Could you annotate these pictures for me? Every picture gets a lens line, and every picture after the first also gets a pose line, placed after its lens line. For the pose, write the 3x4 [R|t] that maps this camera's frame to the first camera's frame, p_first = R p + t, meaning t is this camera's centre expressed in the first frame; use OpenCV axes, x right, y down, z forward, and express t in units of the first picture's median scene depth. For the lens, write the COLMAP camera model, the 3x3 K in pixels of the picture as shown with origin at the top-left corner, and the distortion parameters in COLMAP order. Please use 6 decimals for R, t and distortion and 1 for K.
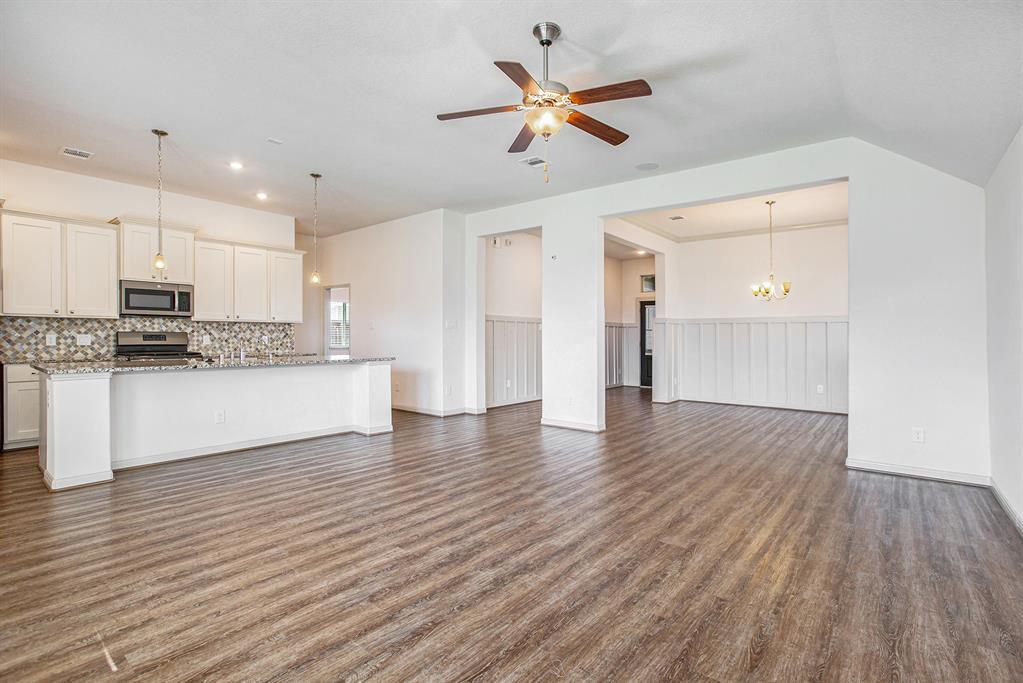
lens RADIAL K [[477.0, 0, 517.4], [0, 477.0, 339.8], [0, 0, 1]] dist [-0.026095, 0.003374]
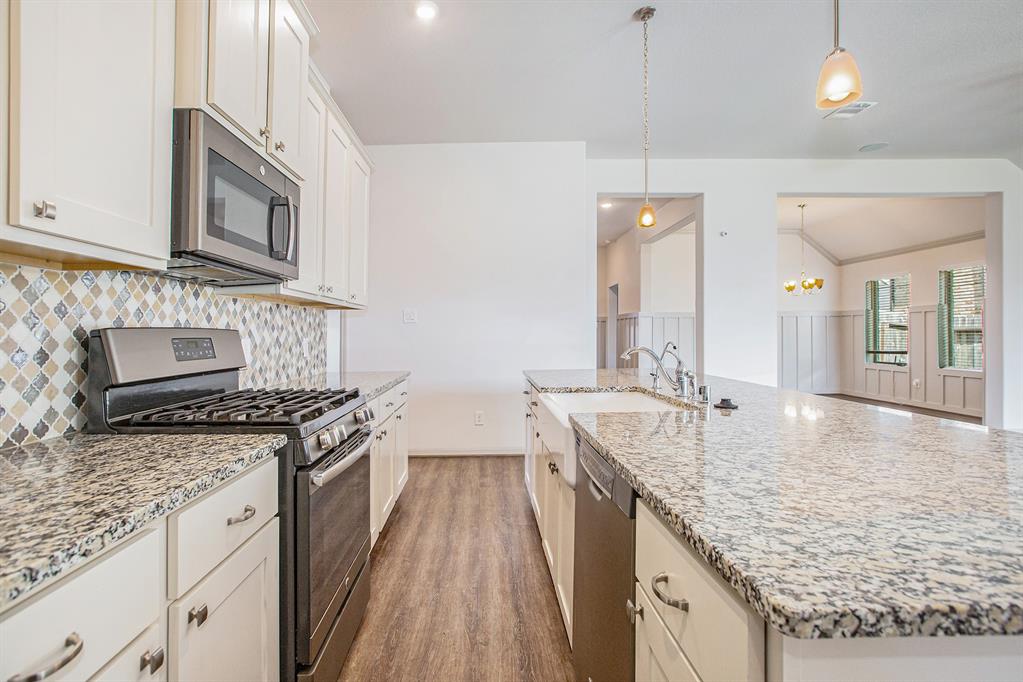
lens RADIAL K [[477.0, 0, 461.4], [0, 477.0, 328.1], [0, 0, 1]] dist [-0.026095, 0.003374]
pose [[0.789979, -0.007400, 0.613089, -0.799479], [0.020836, 0.999674, -0.014781, -0.009002], [-0.612779, 0.024451, 0.789876, 0.660168]]
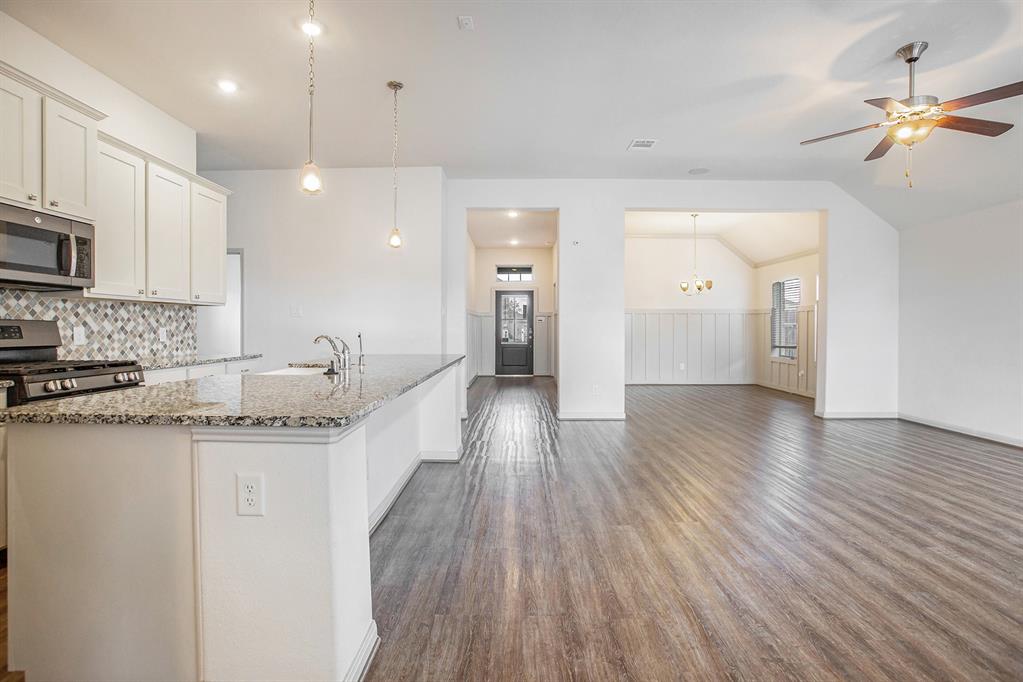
lens RADIAL K [[477.0, 0, 508.3], [0, 477.0, 333.0], [0, 0, 1]] dist [-0.026095, 0.003374]
pose [[0.788865, -0.014043, 0.614406, -0.643747], [0.010070, 0.999900, 0.009924, -0.003368], [-0.614484, -0.001642, 0.788927, 0.340435]]
